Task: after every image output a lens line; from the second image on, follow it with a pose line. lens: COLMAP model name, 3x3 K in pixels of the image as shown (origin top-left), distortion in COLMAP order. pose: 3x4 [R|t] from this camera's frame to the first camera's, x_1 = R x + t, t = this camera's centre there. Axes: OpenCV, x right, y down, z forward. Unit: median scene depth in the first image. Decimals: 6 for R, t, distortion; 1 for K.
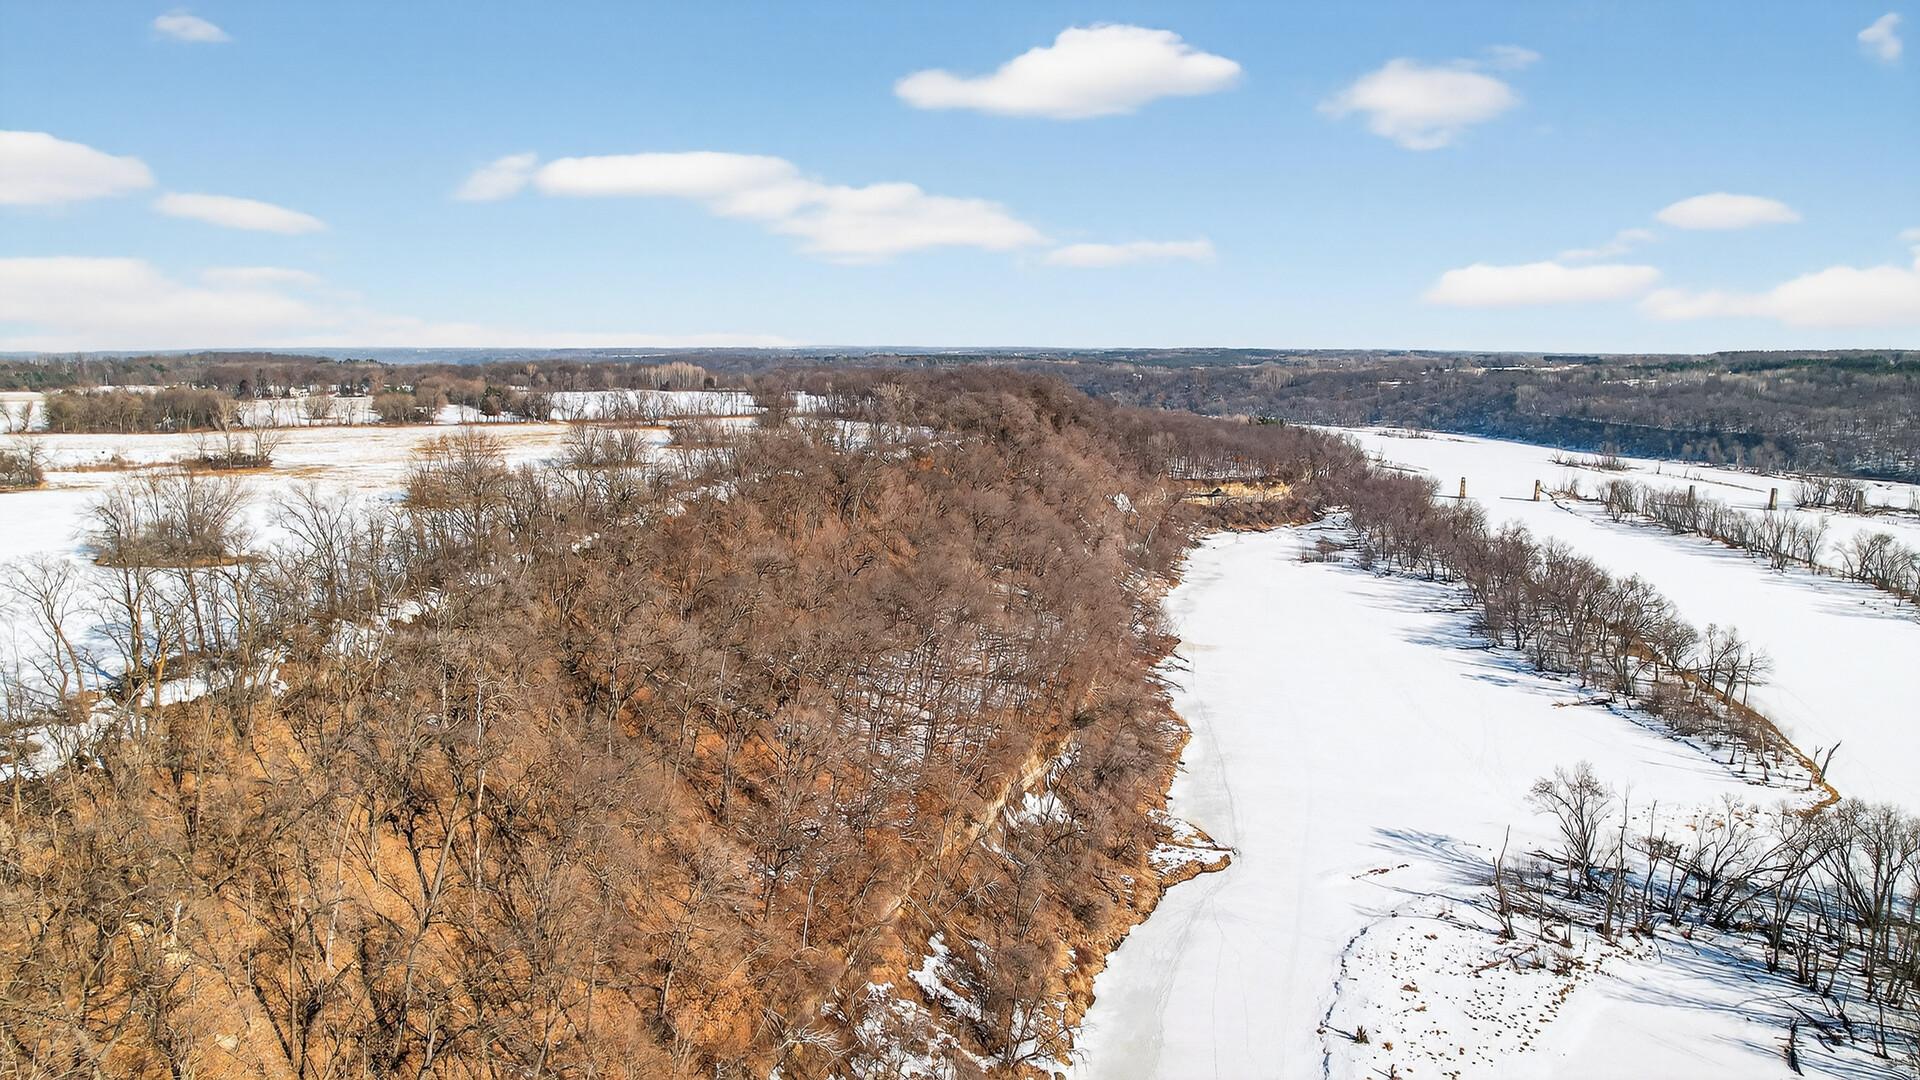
lens RADIAL K [[1202.6, 0, 964.8], [0, 1202.6, 548.7], [0, 0, 1]] dist [-0.086222, 0.064093]
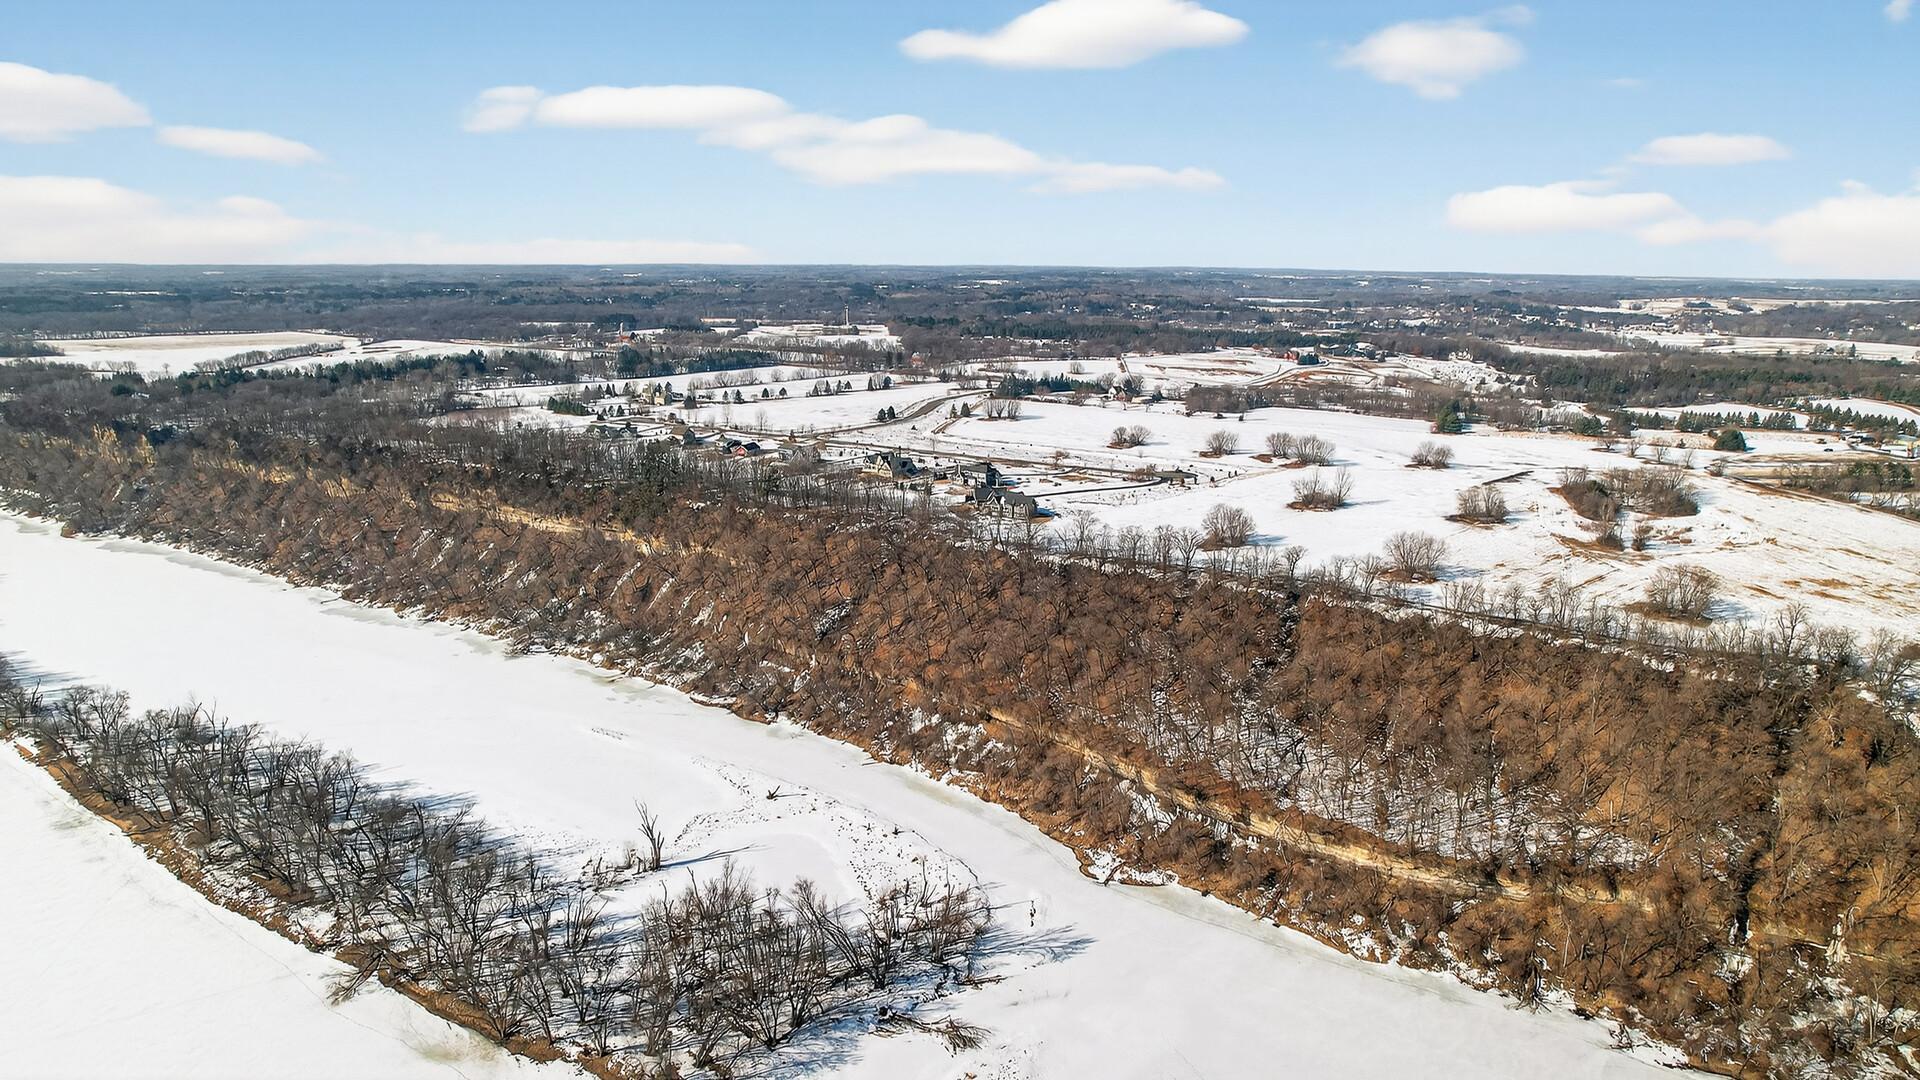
lens RADIAL K [[1203.0, 0, 943.3], [0, 1203.0, 542.2], [0, 0, 1]] dist [-0.071684, 0.057739]
pose [[-0.476164, 0.214396, -0.852820, 1.557553], [-0.131152, 0.941661, 0.309957, -0.610182], [0.869521, 0.259440, -0.420267, 1.383979]]
